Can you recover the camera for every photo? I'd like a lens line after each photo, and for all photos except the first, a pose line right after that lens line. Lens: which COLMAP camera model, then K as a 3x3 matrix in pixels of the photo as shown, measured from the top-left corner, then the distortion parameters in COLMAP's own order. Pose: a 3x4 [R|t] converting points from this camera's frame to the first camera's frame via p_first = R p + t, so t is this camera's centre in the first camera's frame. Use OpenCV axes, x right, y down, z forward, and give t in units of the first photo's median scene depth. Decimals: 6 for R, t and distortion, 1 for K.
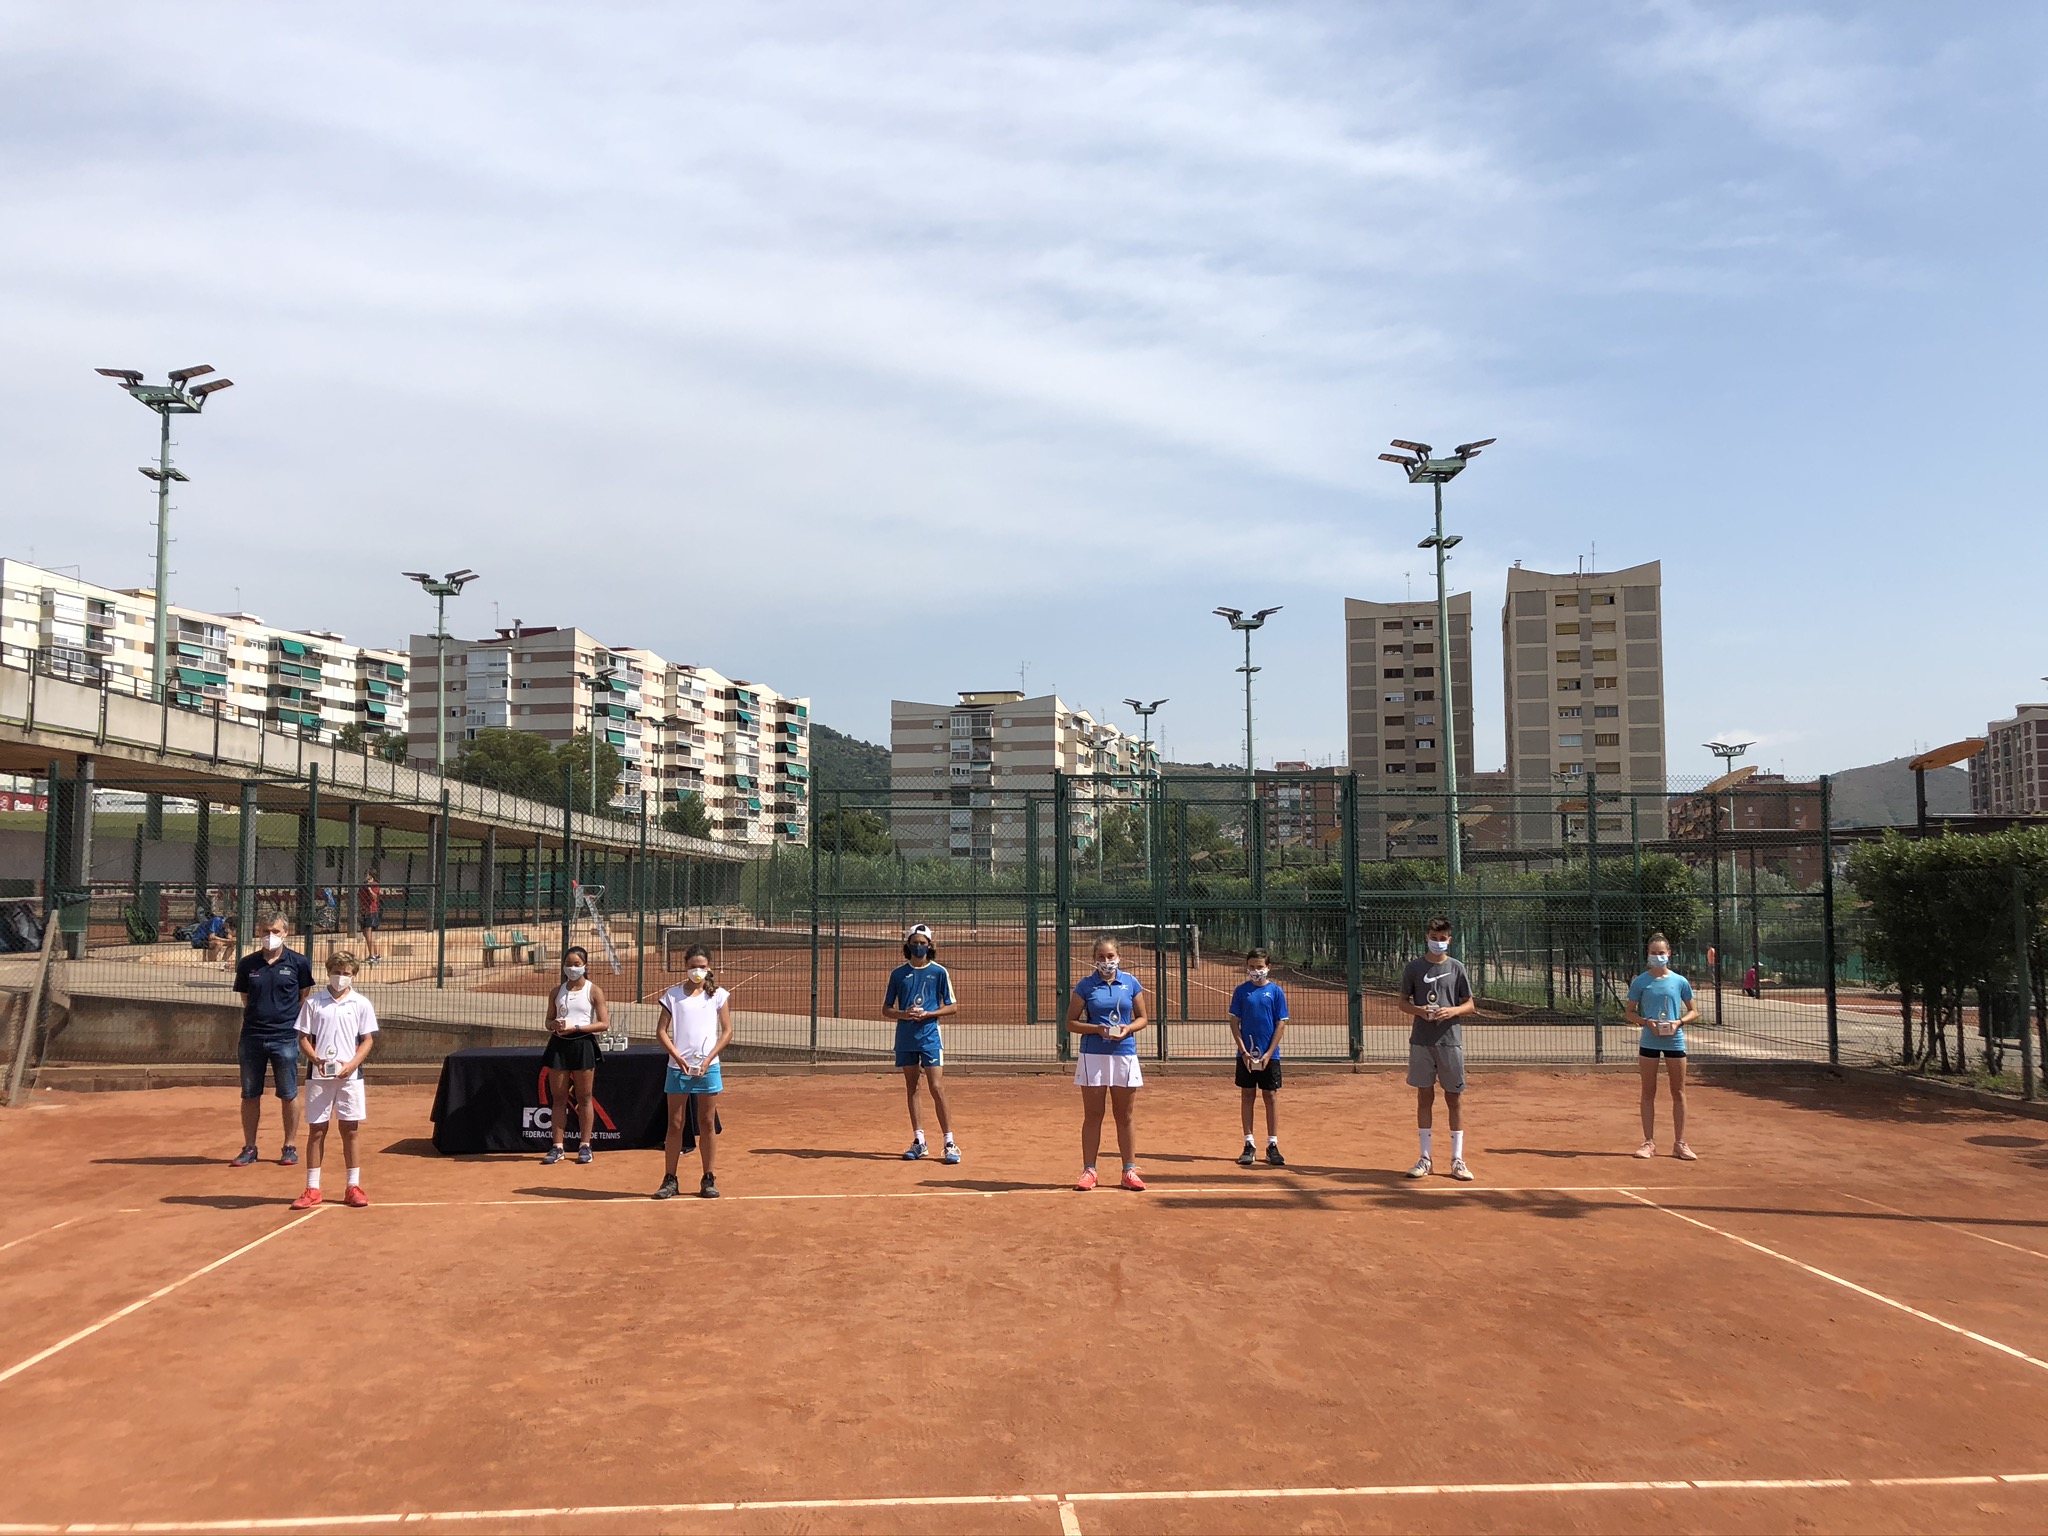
lens RADIAL K [[1744.7, 0, 1033.1], [0, 1744.7, 758.8], [0, 0, 1]] dist [0.026095, -0.008157]
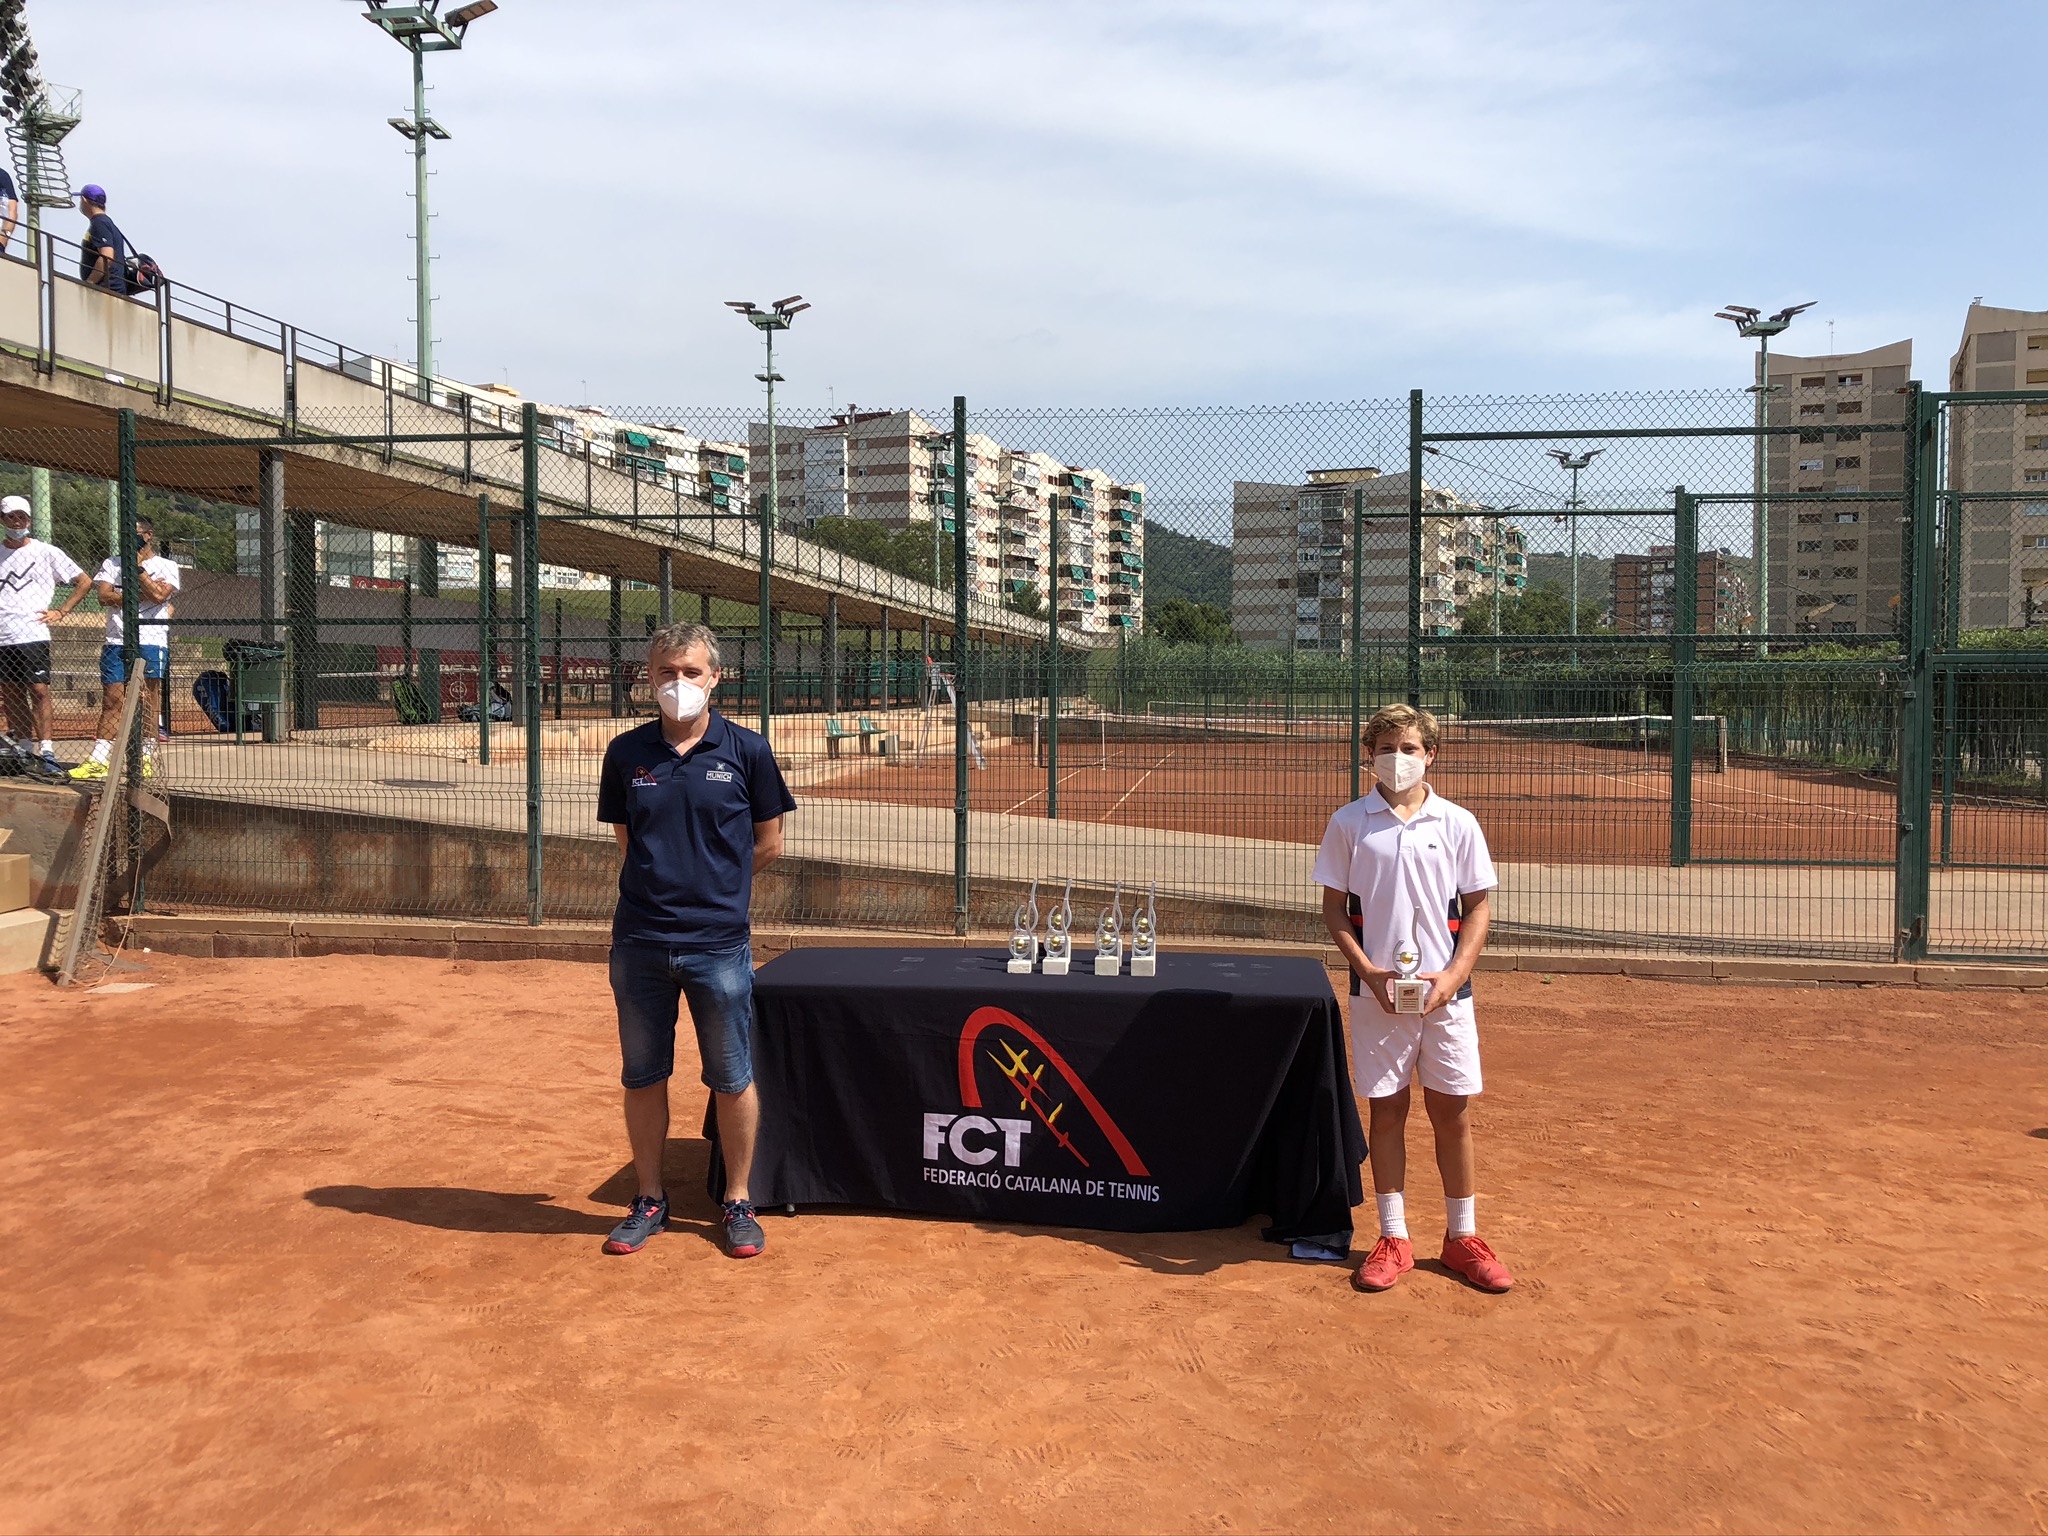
lens RADIAL K [[1735.1, 0, 1014.2], [0, 1735.1, 773.4], [0, 0, 1]] dist [0.032707, -0.007994]
pose [[0.980923, 0.012675, -0.193983, -0.063840], [0.011621, 0.992264, 0.123600, 0.023866], [0.194049, -0.123497, 0.973187, 0.205393]]
